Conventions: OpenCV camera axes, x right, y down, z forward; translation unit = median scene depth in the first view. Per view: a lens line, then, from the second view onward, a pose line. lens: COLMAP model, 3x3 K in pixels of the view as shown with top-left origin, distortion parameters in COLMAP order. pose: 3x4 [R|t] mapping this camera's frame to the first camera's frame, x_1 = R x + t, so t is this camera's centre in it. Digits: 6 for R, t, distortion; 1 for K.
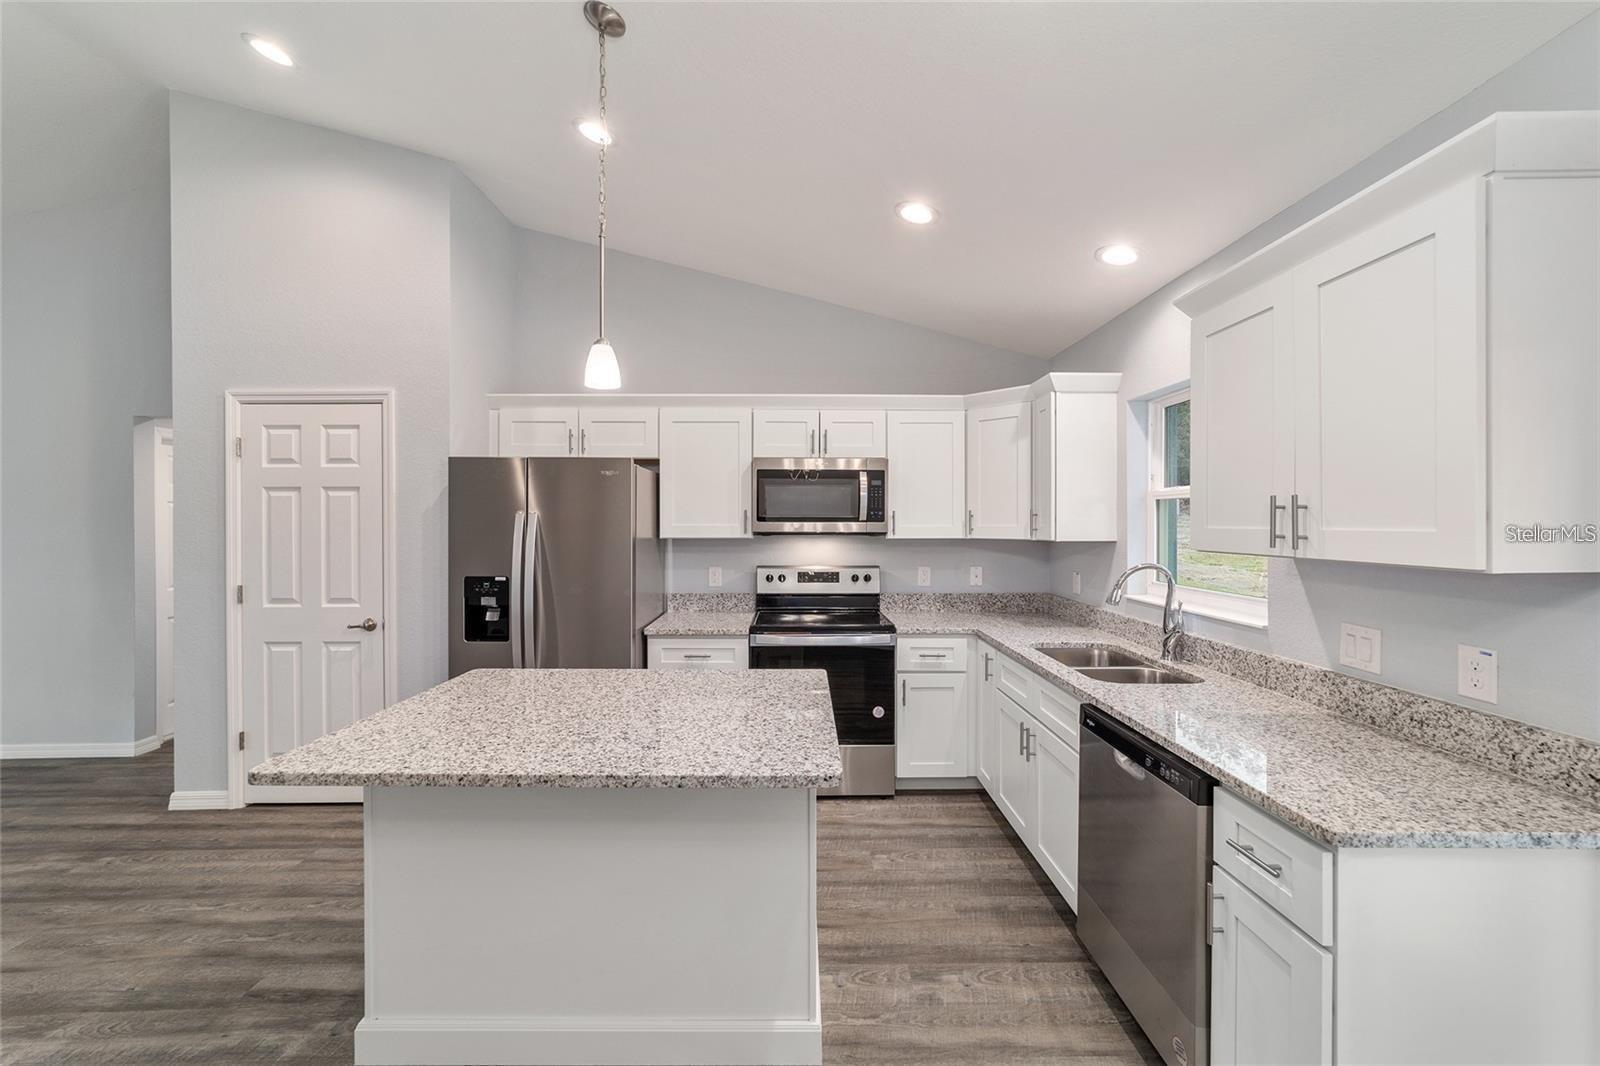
lens RADIAL K [[626.1, 0, 800.7], [0, 626.1, 521.6], [0, 0, 1]] dist [-0.016048, 0.007540]
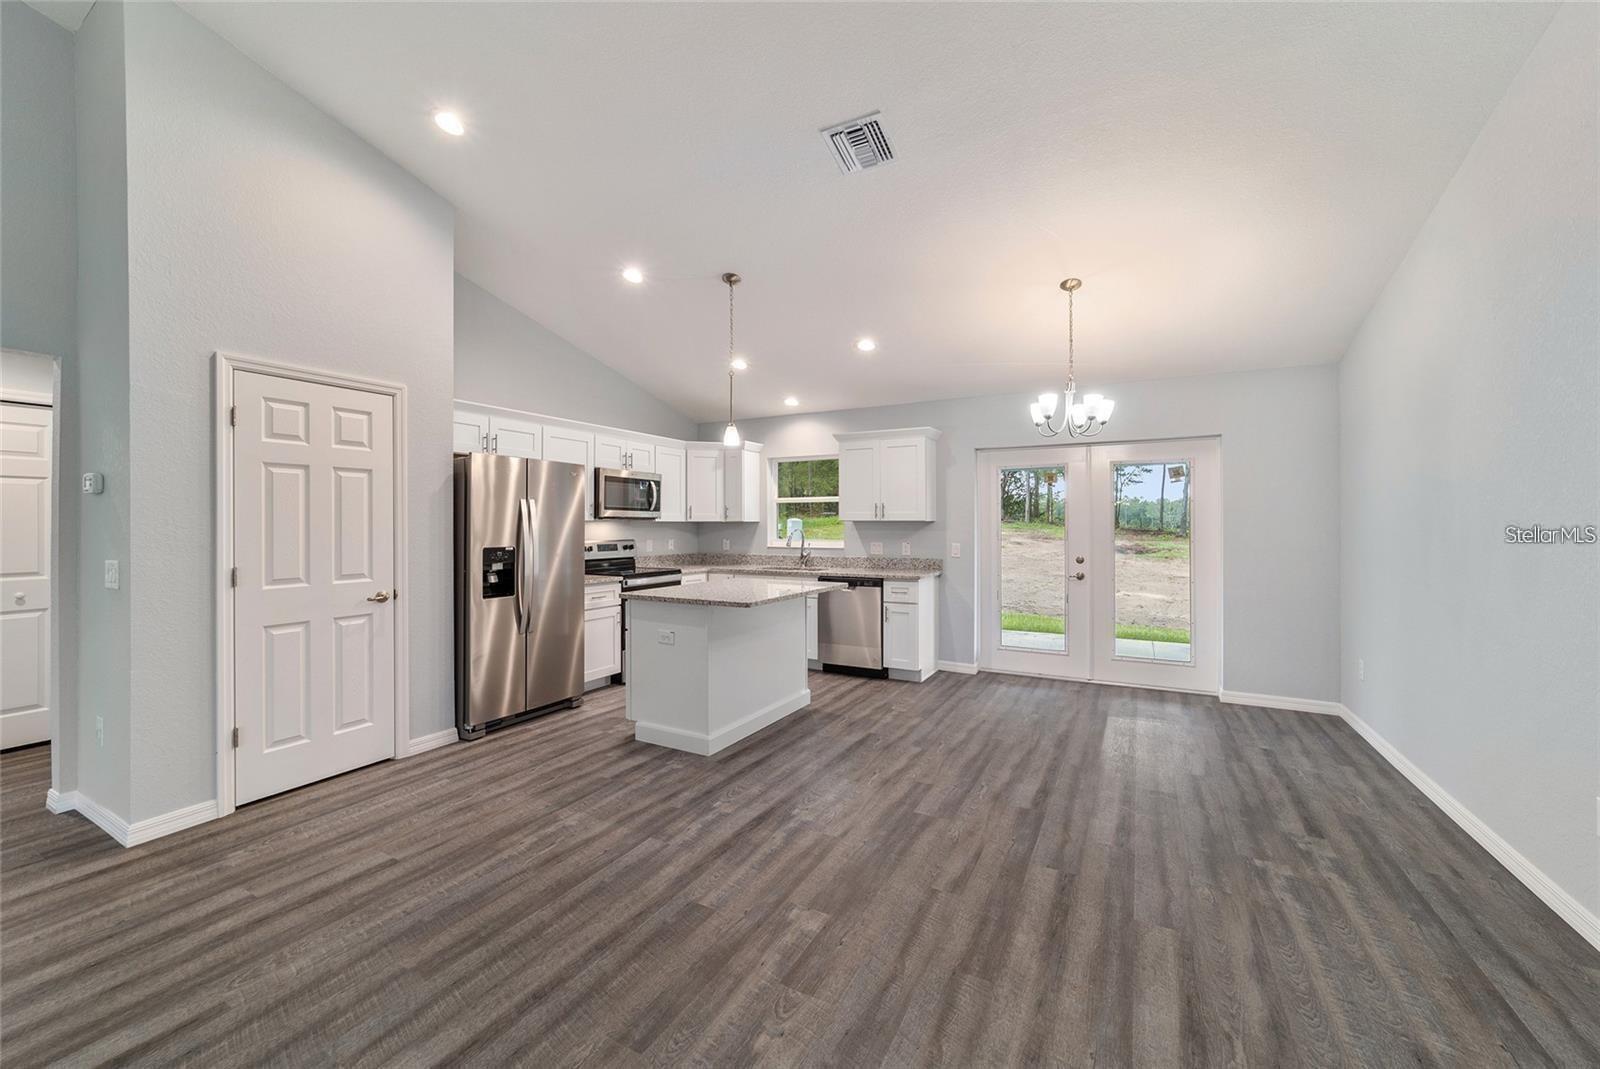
lens RADIAL K [[624.2, 0, 794.1], [0, 624.2, 521.2], [0, 0, 1]] dist [-0.016028, 0.009143]
pose [[0.493410, 0.004063, 0.869787, -1.277501], [0.000923, 0.999986, -0.005194, 0.039408], [-0.869796, 0.003365, 0.493400, -0.166128]]
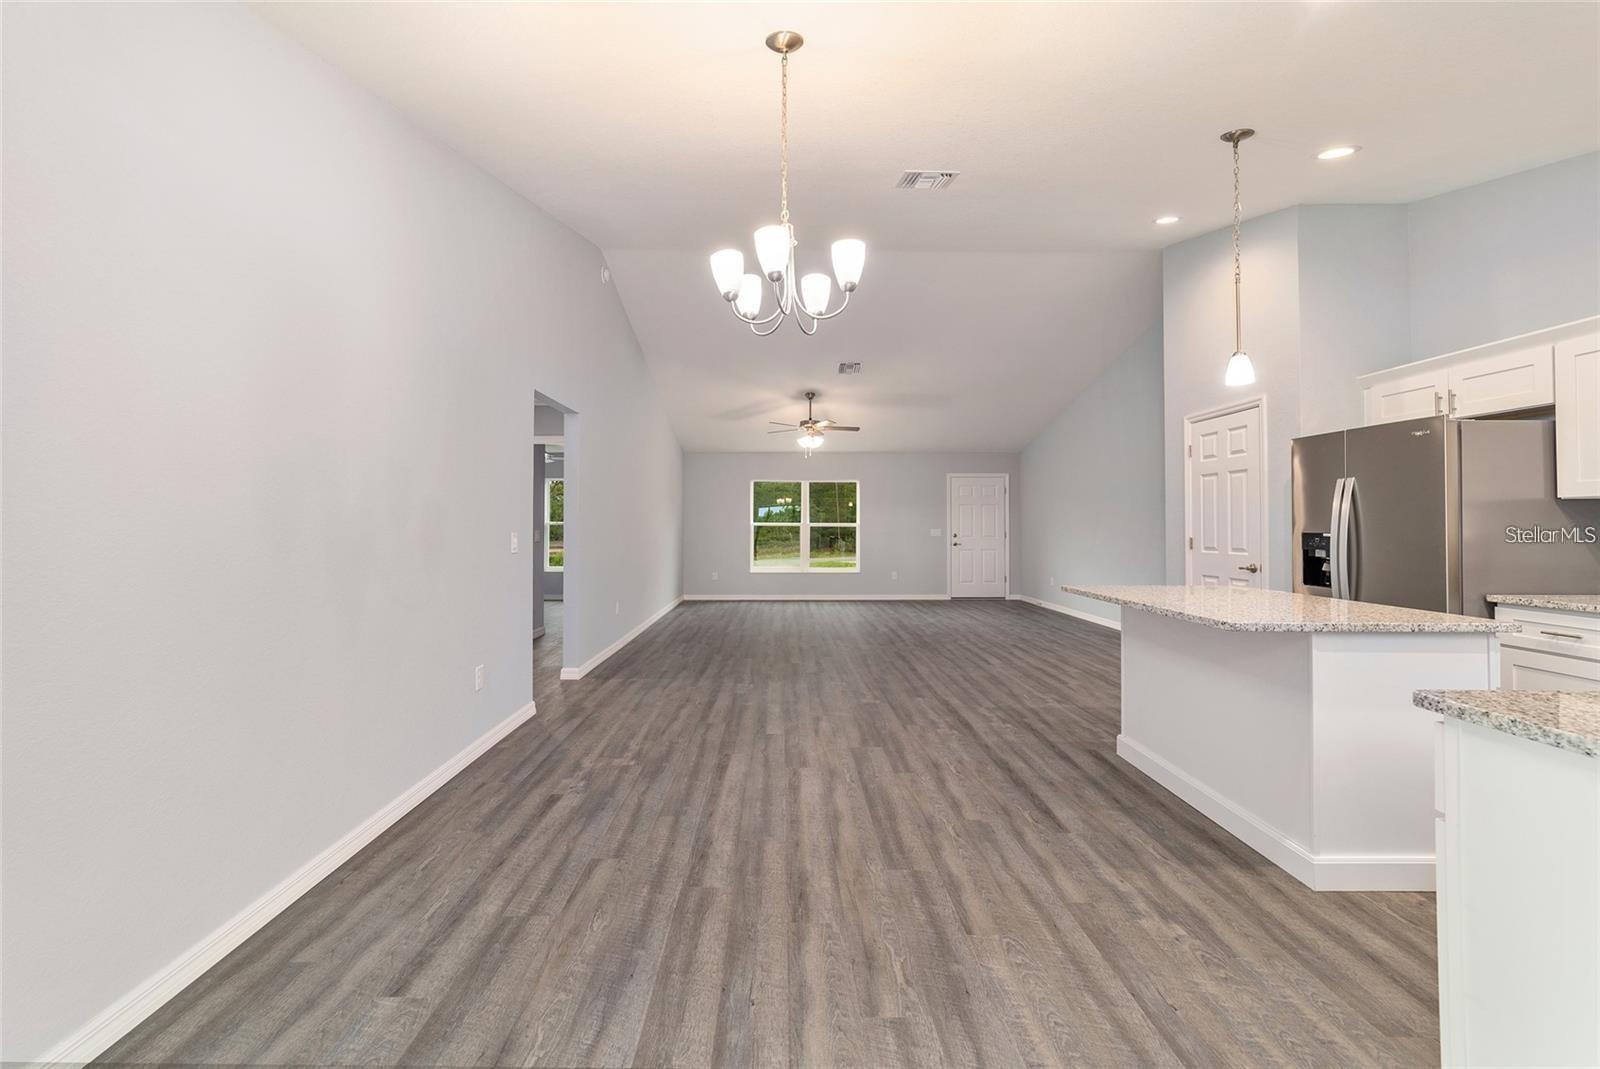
lens RADIAL K [[624.2, 0, 794.1], [0, 624.2, 521.2], [0, 0, 1]] dist [-0.016028, 0.009143]
pose [[0.011877, -0.007360, -0.999902, 0.670735], [-0.000119, 0.999973, -0.007362, 0.071500], [0.999929, 0.000206, 0.011876, -0.036010]]
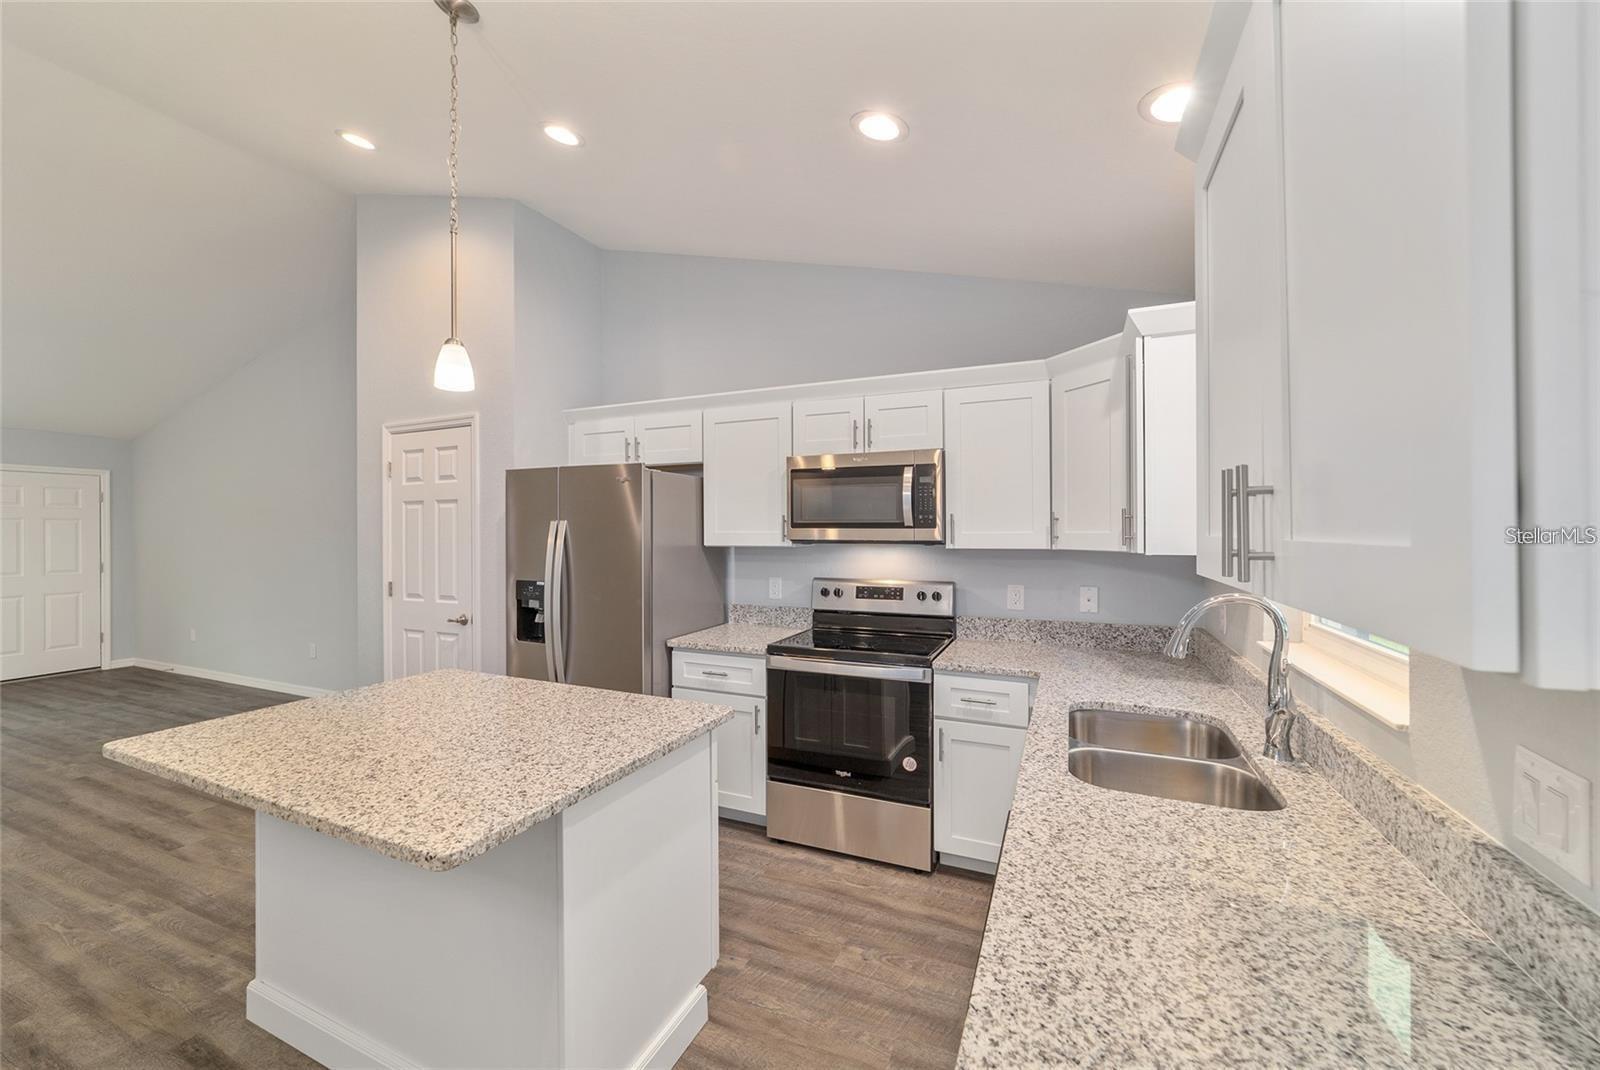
lens RADIAL K [[627.0, 0, 786.1], [0, 627.0, 526.2], [0, 0, 1]] dist [-0.020938, 0.010072]
pose [[0.906834, -0.005824, -0.421448, 0.328761], [0.003825, 0.999977, -0.005589, 0.002460], [0.421471, 0.003457, 0.906835, 0.207590]]
